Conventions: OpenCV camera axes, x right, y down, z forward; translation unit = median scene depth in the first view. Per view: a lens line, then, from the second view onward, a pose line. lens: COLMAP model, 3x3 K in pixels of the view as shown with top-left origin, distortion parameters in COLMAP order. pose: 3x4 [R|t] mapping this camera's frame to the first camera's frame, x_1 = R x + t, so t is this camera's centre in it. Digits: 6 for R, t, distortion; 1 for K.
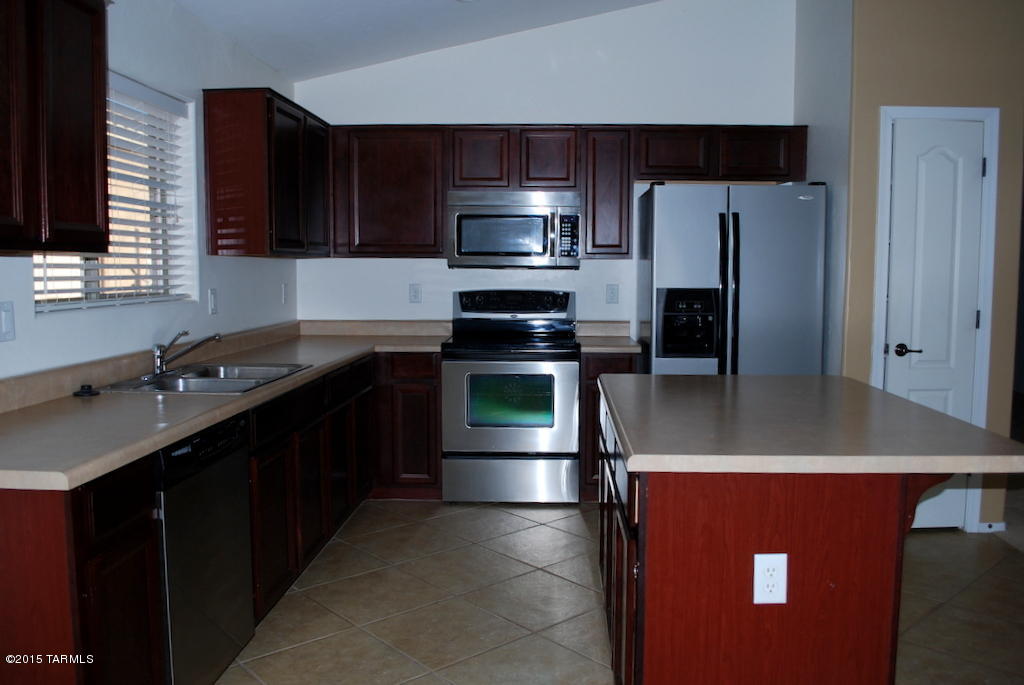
lens RADIAL K [[841.1, 0, 512.0], [0, 841.1, 342.5], [0, 0, 1]] dist [-0.064771, 0.001281]
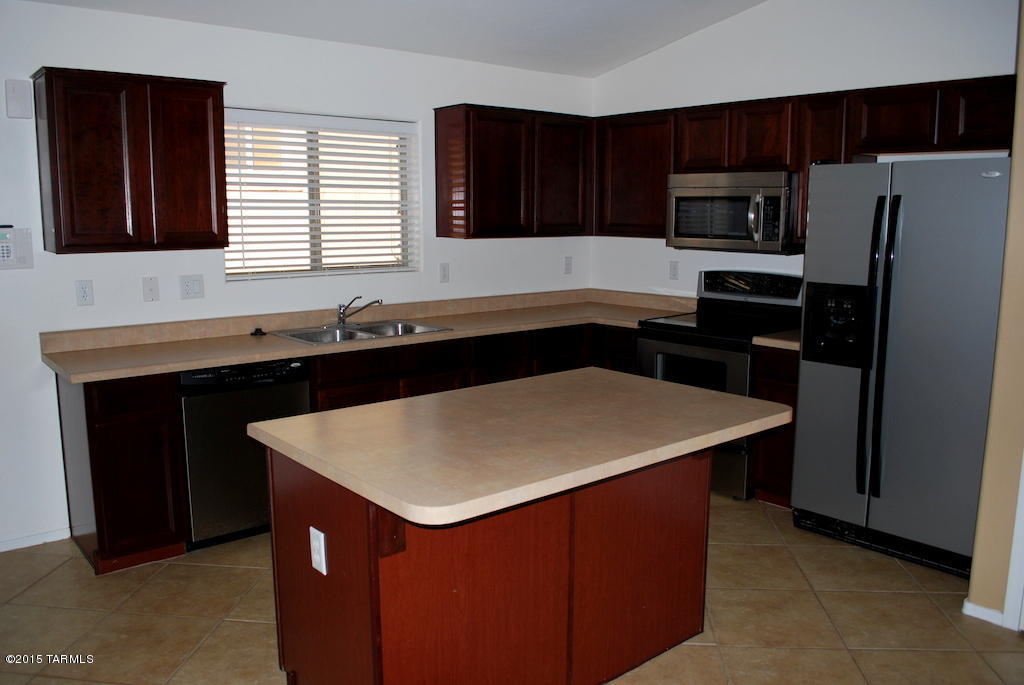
lens RADIAL K [[815.0, 0, 512.0], [0, 815.0, 342.5], [0, 0, 1]] dist [-0.057857, 0.000565]
pose [[0.686276, 0.112343, -0.718613, 0.645914], [-0.064532, 0.993508, 0.093690, -0.067871], [0.724473, -0.017923, 0.689071, 0.205146]]
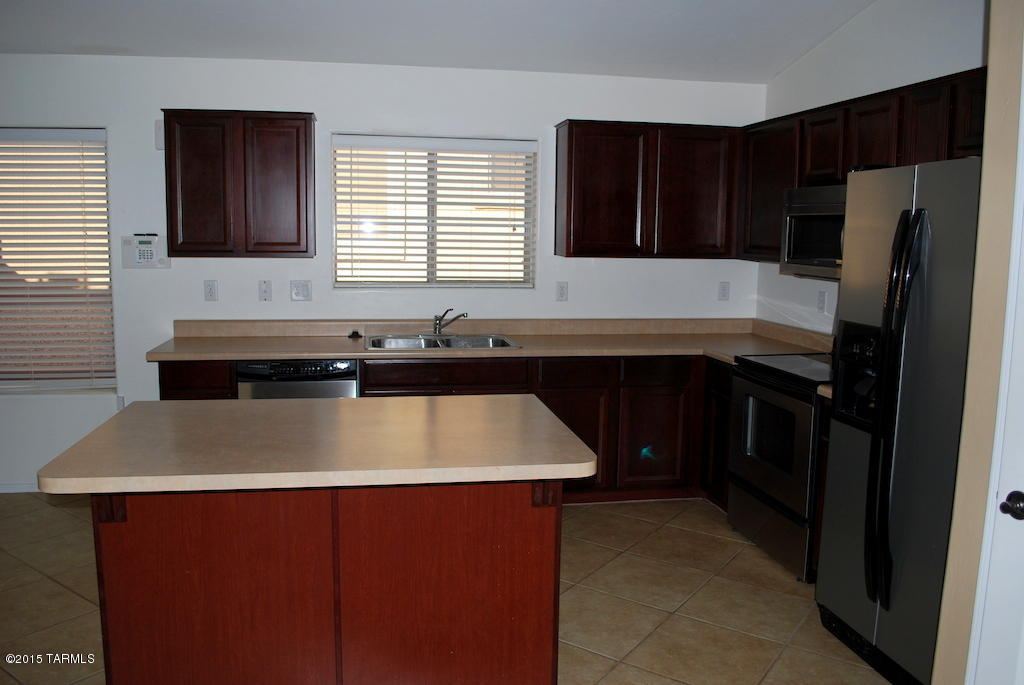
lens RADIAL K [[815.0, 0, 512.0], [0, 815.0, 342.5], [0, 0, 1]] dist [-0.057857, 0.000565]
pose [[0.235970, 0.131612, -0.962806, 0.848038], [-0.101186, 0.988728, 0.110356, -0.103571], [0.966478, 0.071381, 0.246628, 0.634231]]
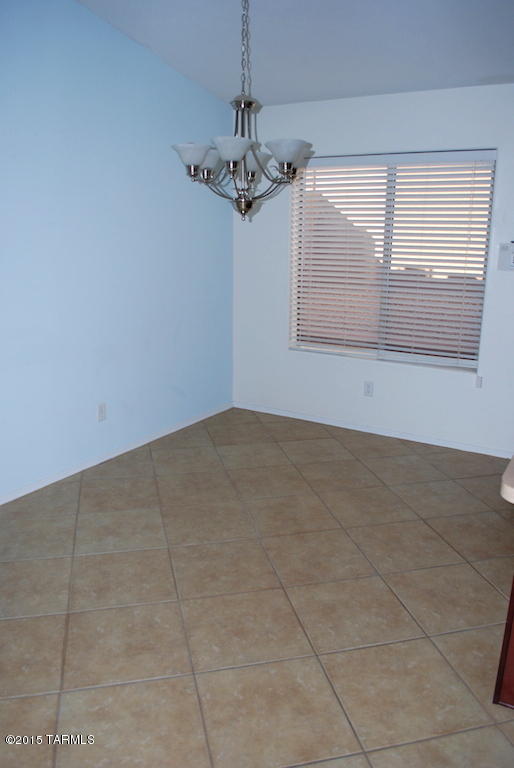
lens RADIAL K [[611.3, 0, 257.0], [0, 611.3, 384.0], [0, 0, 1]] dist [-0.057857, 0.000565]
pose [[-0.462372, 0.217558, -0.859582, 0.705107], [-0.092900, 0.952210, 0.290973, -0.102032], [0.881806, 0.214393, -0.420064, 0.484500]]
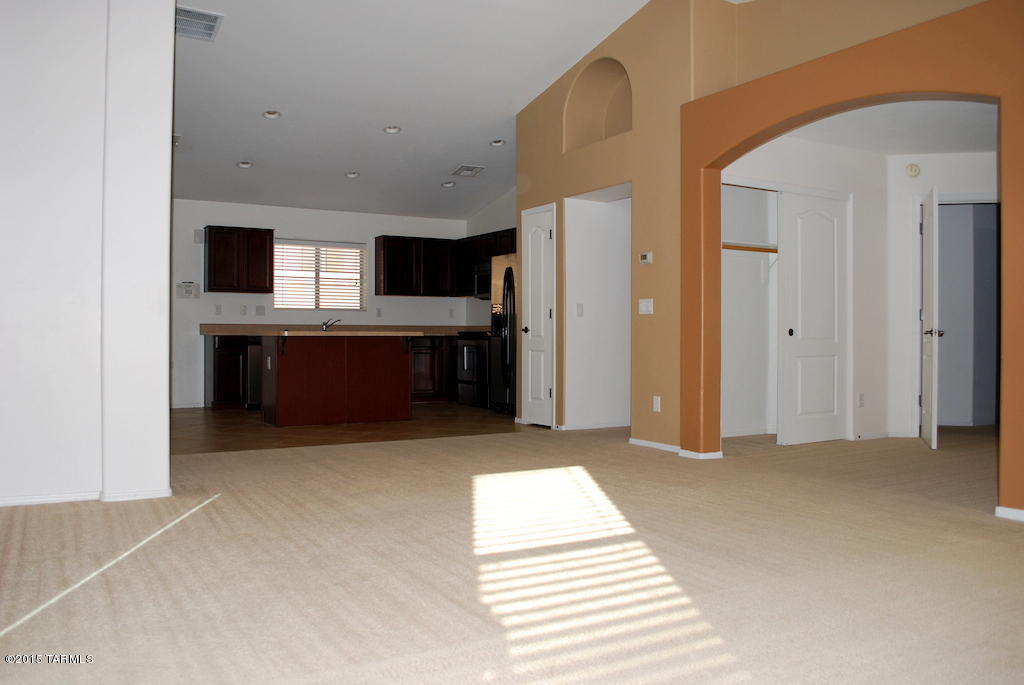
lens RADIAL K [[815.0, 0, 512.0], [0, 815.0, 342.5], [0, 0, 1]] dist [-0.057857, 0.000565]
pose [[0.554262, 0.012869, -0.832243, 2.165635], [-0.077685, 0.996316, -0.036331, 0.115963], [0.828709, 0.084790, 0.553219, -0.119277]]
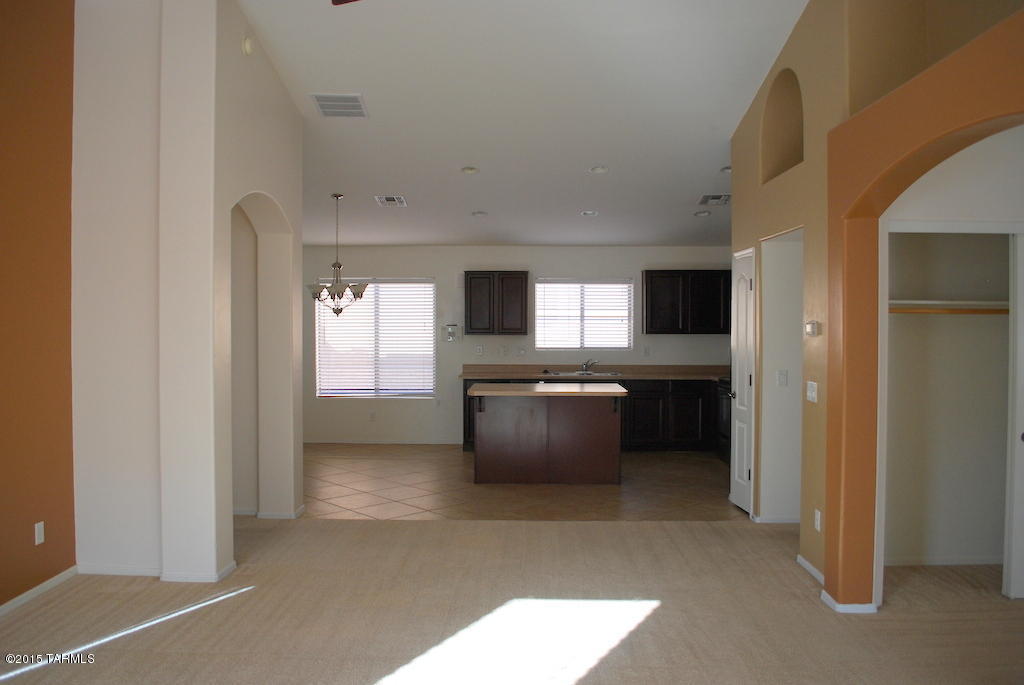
lens RADIAL K [[815.0, 0, 512.0], [0, 815.0, 342.5], [0, 0, 1]] dist [-0.057857, 0.000565]
pose [[0.041412, 0.027103, -0.998774, 2.185525], [-0.091721, 0.995514, 0.023212, -0.099376], [0.994923, 0.090647, 0.043712, 0.481555]]
